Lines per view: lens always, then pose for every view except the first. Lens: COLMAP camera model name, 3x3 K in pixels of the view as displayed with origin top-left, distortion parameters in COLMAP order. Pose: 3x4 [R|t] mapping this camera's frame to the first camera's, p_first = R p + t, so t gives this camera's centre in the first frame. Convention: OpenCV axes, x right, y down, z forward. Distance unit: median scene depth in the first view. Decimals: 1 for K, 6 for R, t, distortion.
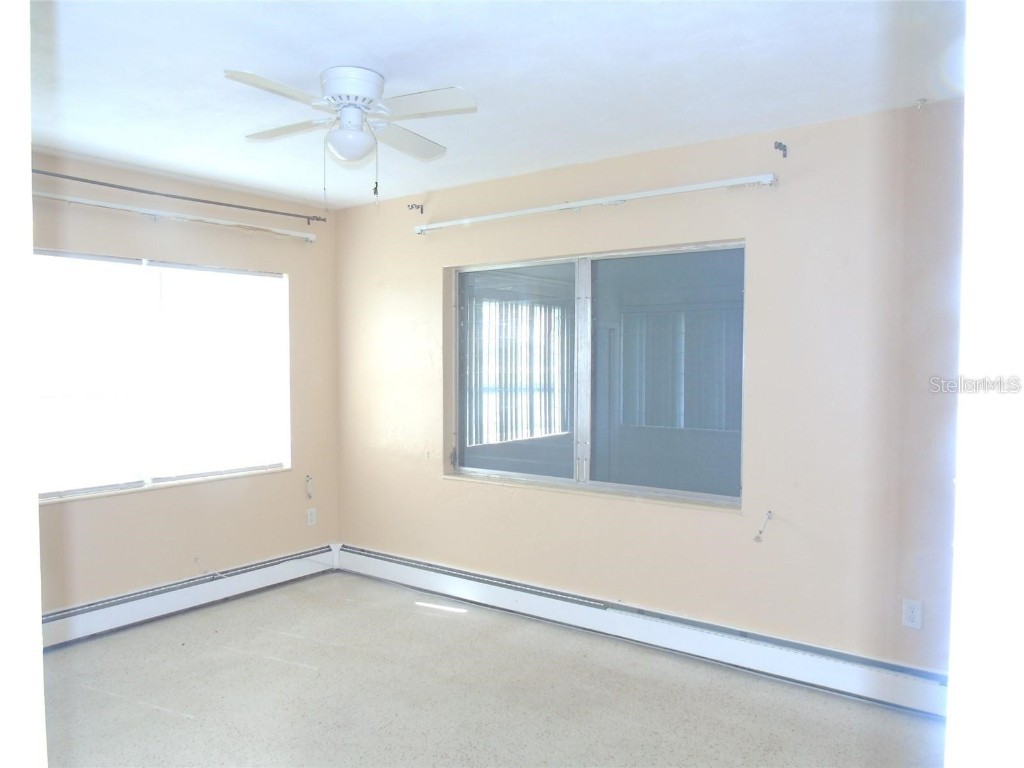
lens RADIAL K [[750.2, 0, 510.8], [0, 750.2, 381.6], [0, 0, 1]] dist [-0.052230, 0.021021]
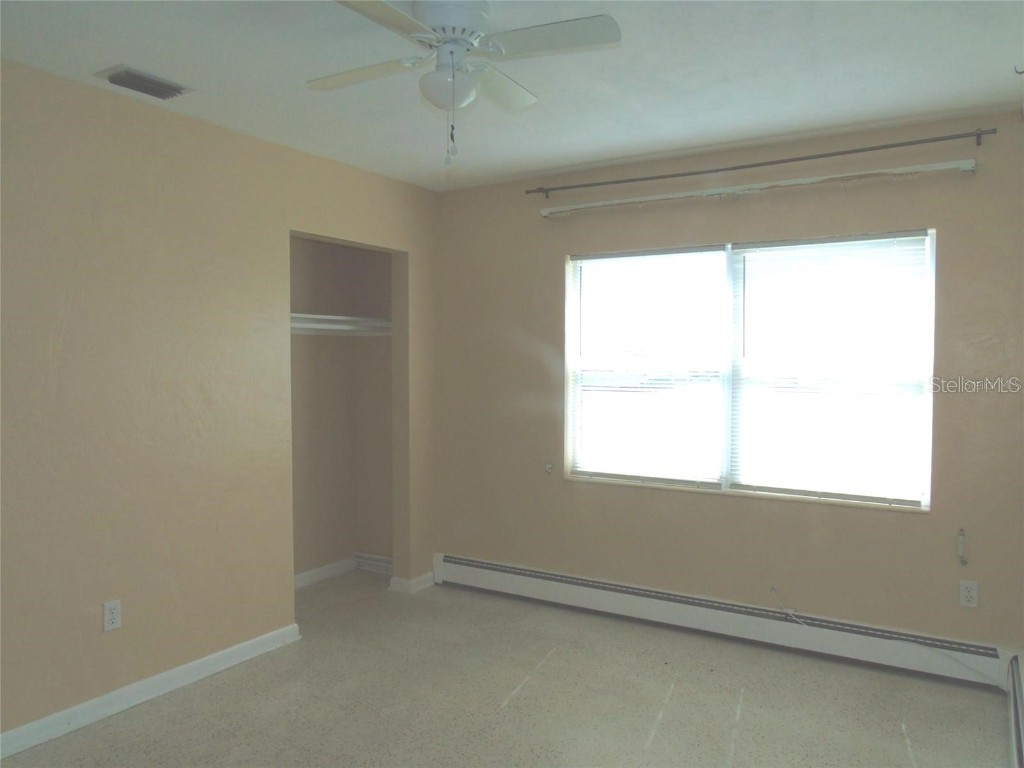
lens RADIAL K [[796.0, 0, 551.6], [0, 796.0, 395.8], [0, 0, 1]] dist [0.019902, 0.001450]
pose [[0.109941, 0.039592, -0.993149, 0.458871], [-0.036524, 0.998692, 0.035770, -0.004527], [0.993267, 0.032341, 0.111243, 0.659123]]
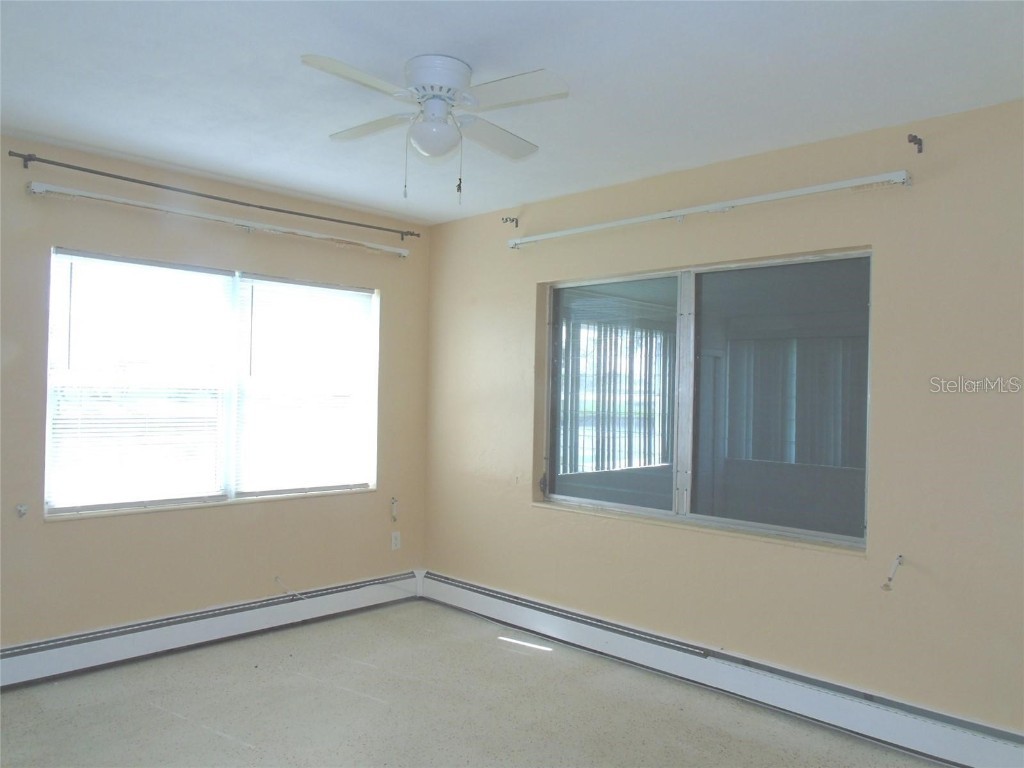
lens RADIAL K [[750.2, 0, 513.3], [0, 750.2, 378.6], [0, 0, 1]] dist [-0.052230, 0.021021]
pose [[0.991251, 0.018309, -0.130717, 0.007038], [-0.024421, 0.998675, -0.045305, 0.014601], [0.129714, 0.048101, 0.990384, 0.062531]]
